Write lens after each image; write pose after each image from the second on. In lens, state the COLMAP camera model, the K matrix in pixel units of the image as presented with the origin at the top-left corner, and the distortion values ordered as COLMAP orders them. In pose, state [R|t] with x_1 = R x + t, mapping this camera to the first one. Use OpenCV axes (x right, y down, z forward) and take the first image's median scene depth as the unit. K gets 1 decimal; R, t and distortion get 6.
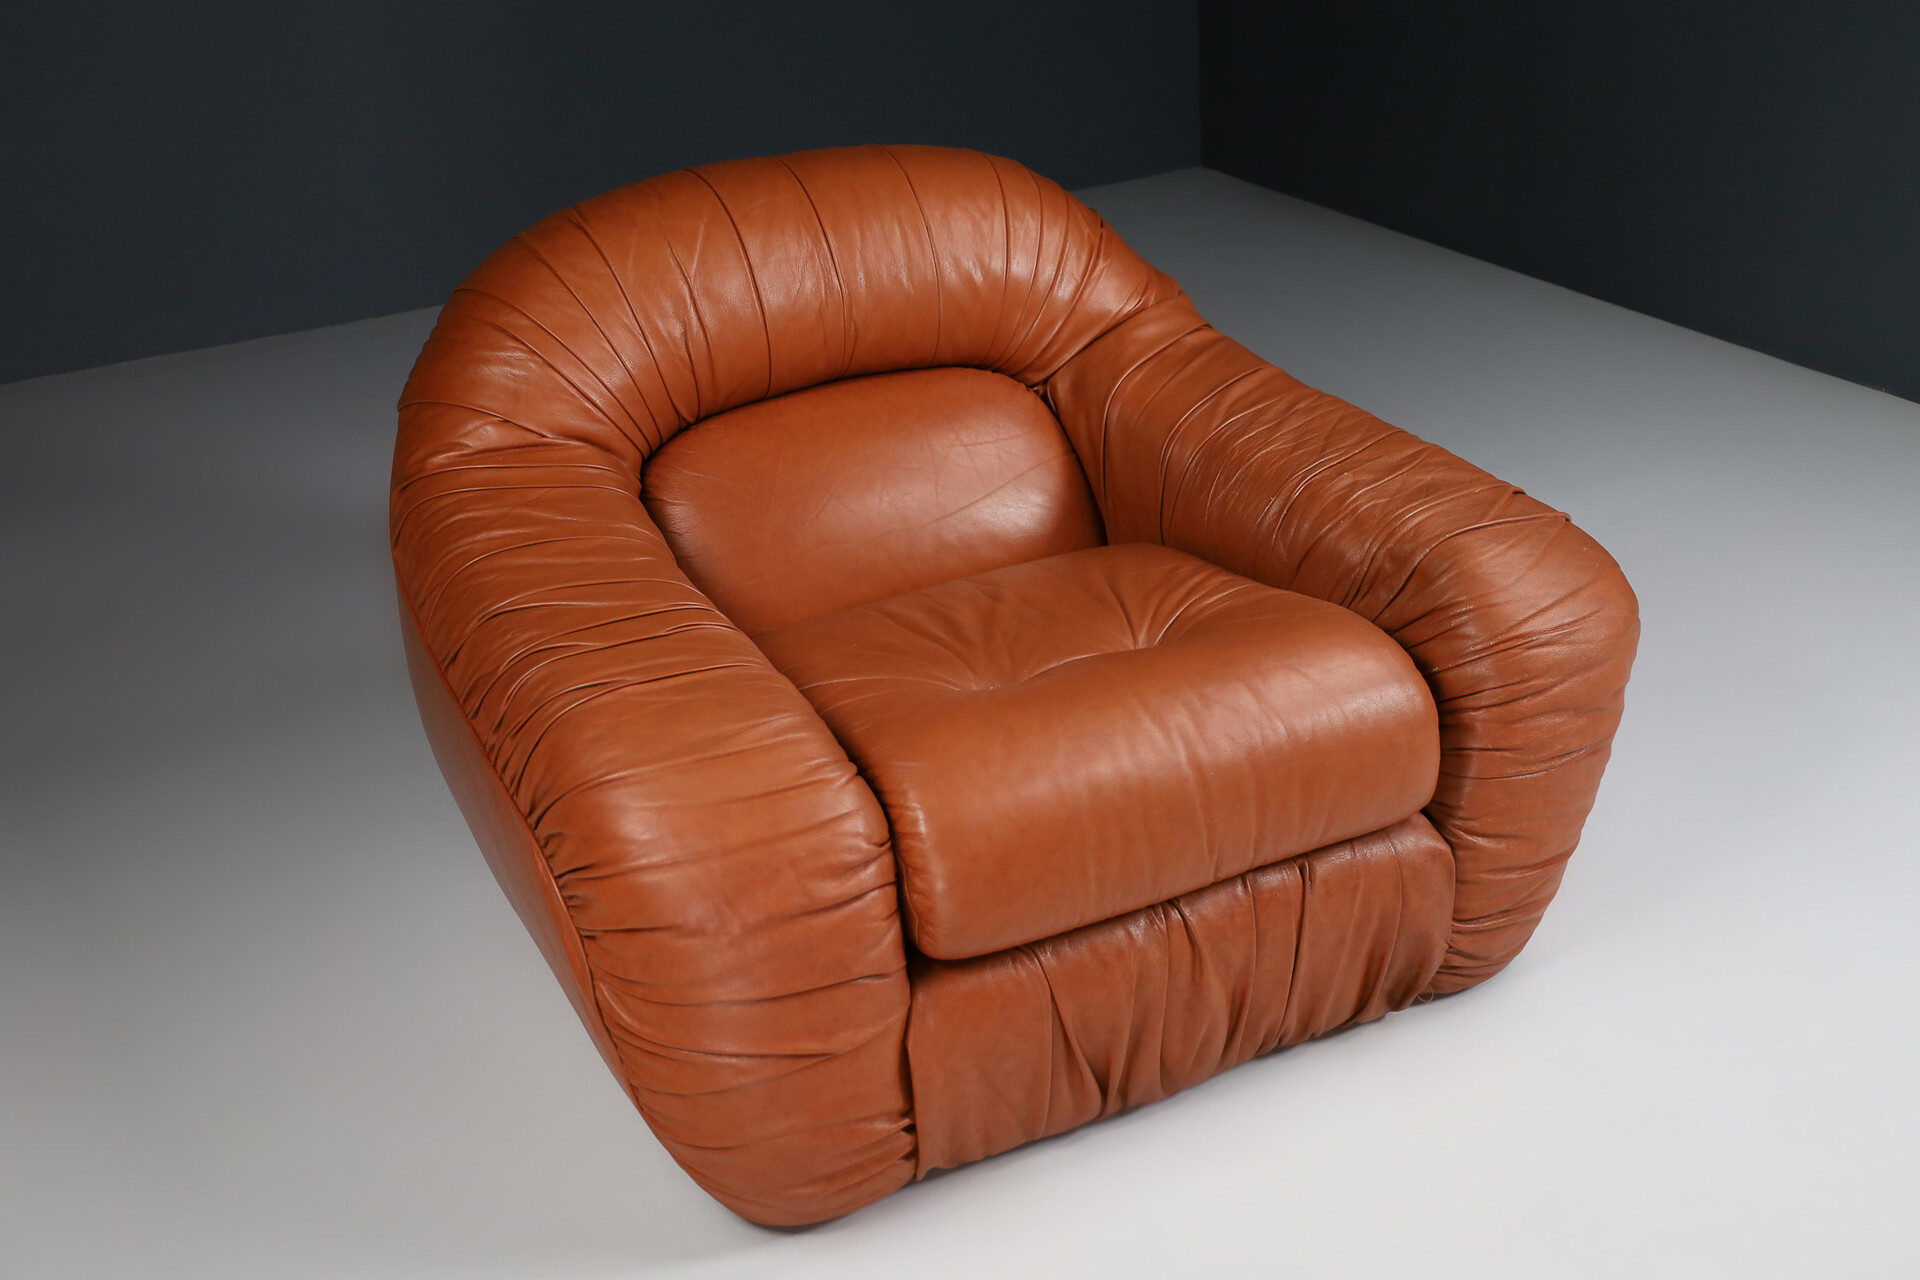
lens RADIAL K [[2162.7, 0, 969.0], [0, 2162.7, 647.4], [0, 0, 1]] dist [0.034303, 0.000000]
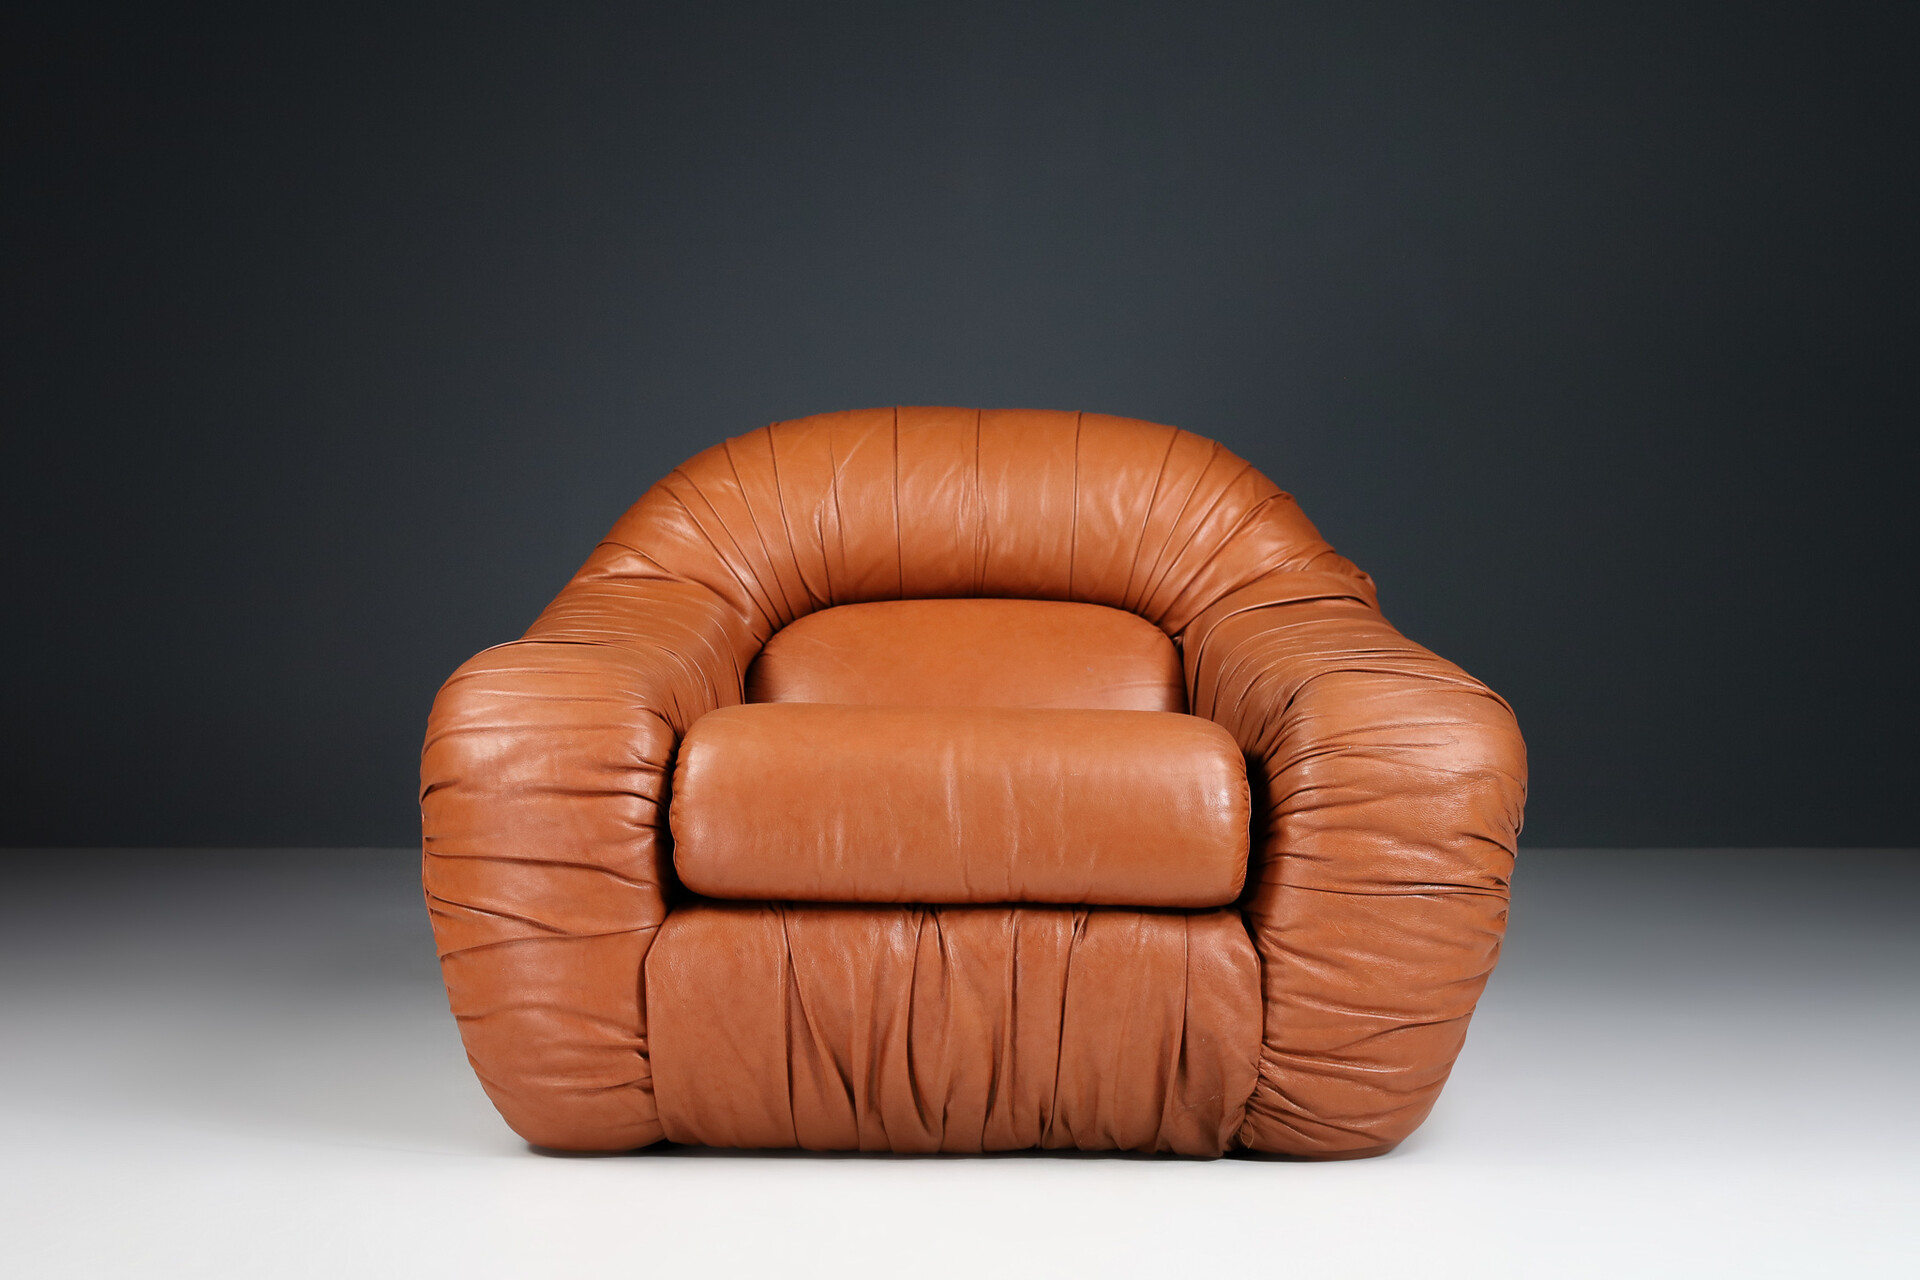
lens RADIAL K [[3149.4, 0, 955.0], [0, 3149.4, 636.9], [0, 0, 1]] dist [-0.080994, 0.000000]
pose [[0.874888, 0.072182, -0.478916, 0.723705], [-0.249560, 0.914641, -0.318044, 0.418697], [0.415080, 0.397771, 0.818222, -0.274711]]
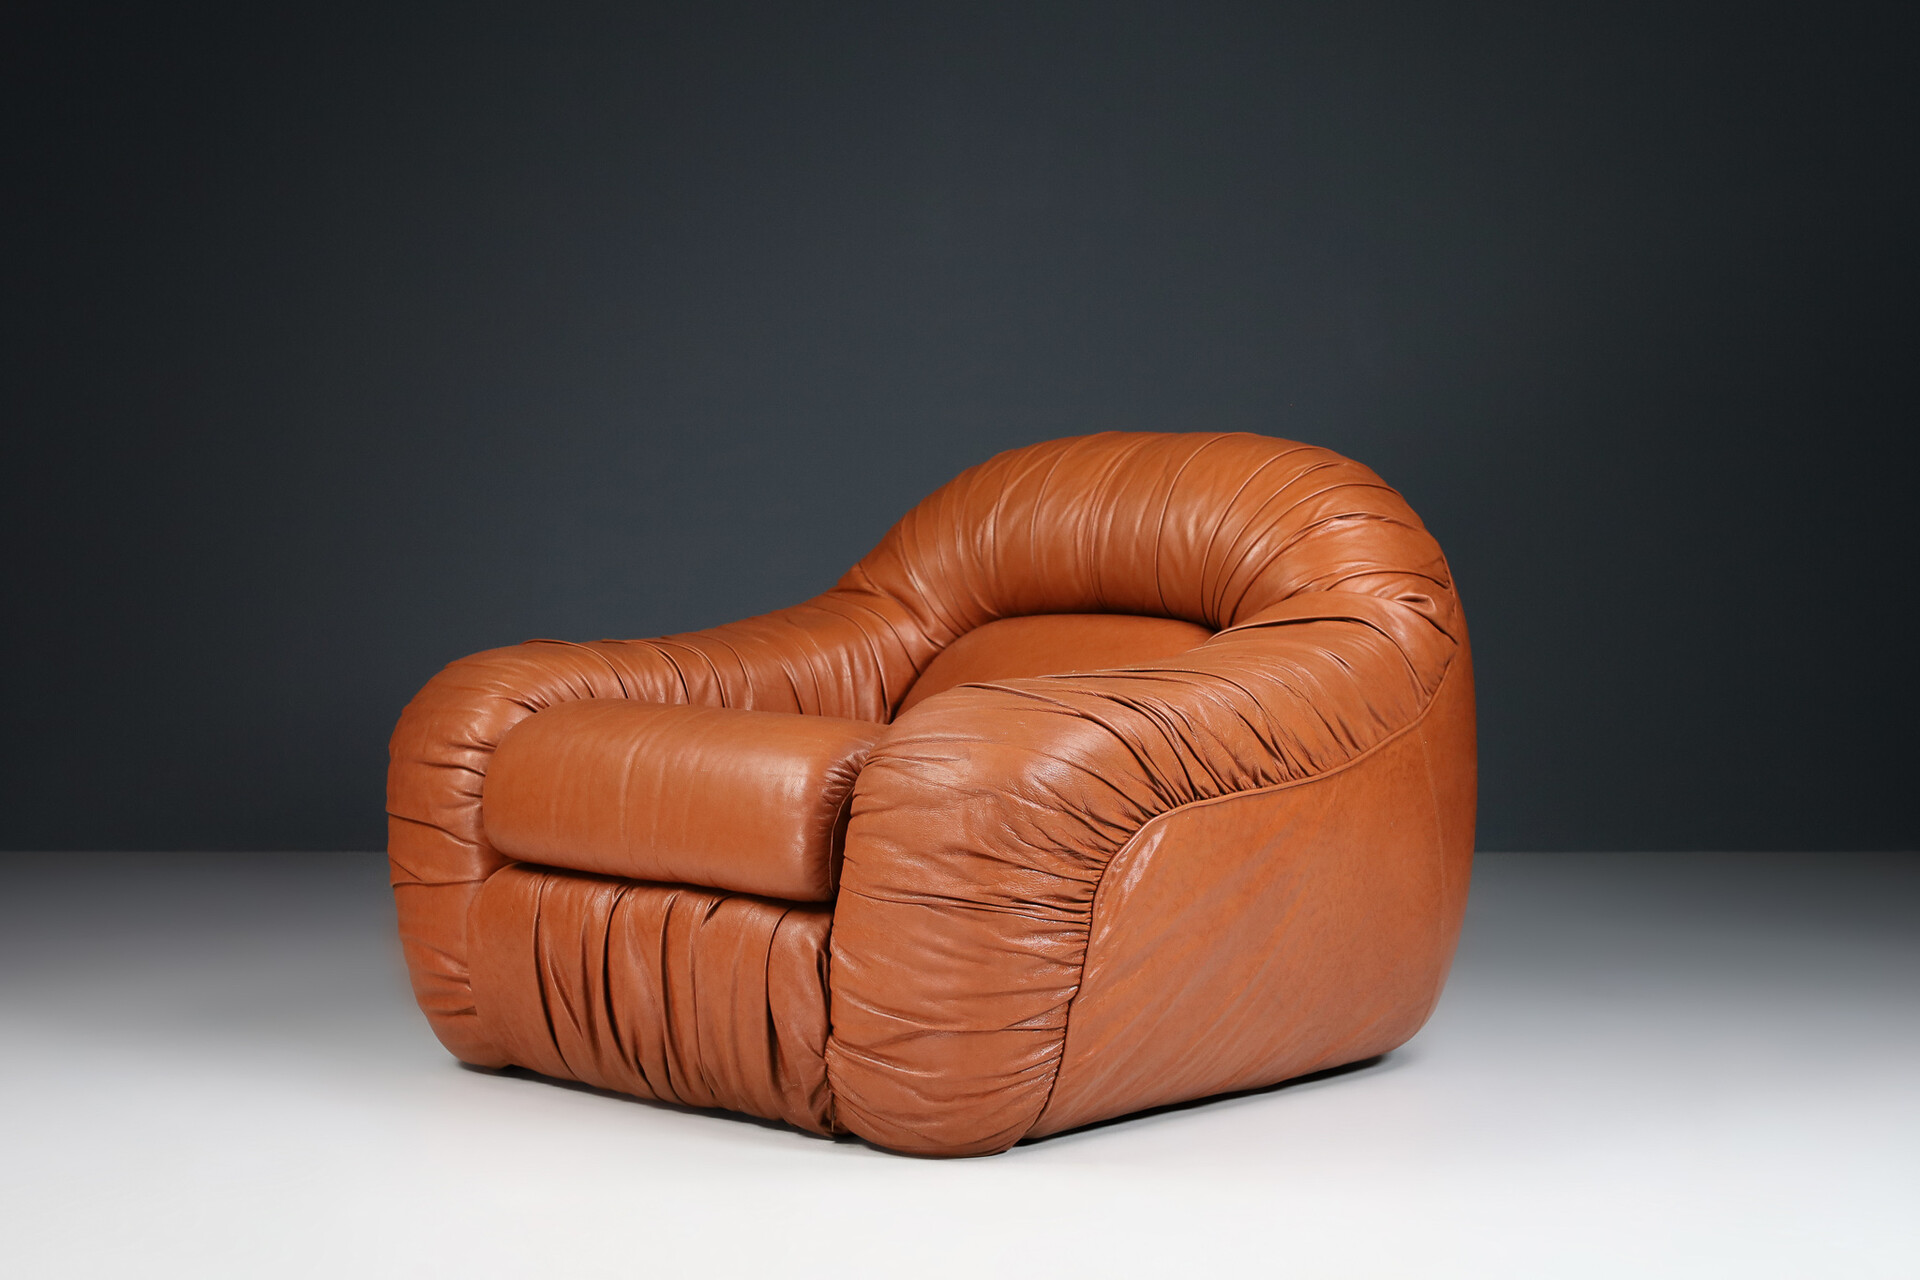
lens RADIAL K [[3149.4, 0, 960.3], [0, 3149.4, 639.8], [0, 0, 1]] dist [-0.080994, 0.000000]
pose [[0.308540, 0.085209, -0.947387, 1.555549], [-0.423764, 0.903996, -0.056703, 0.012690], [0.851602, 0.418964, 0.315028, 0.475059]]
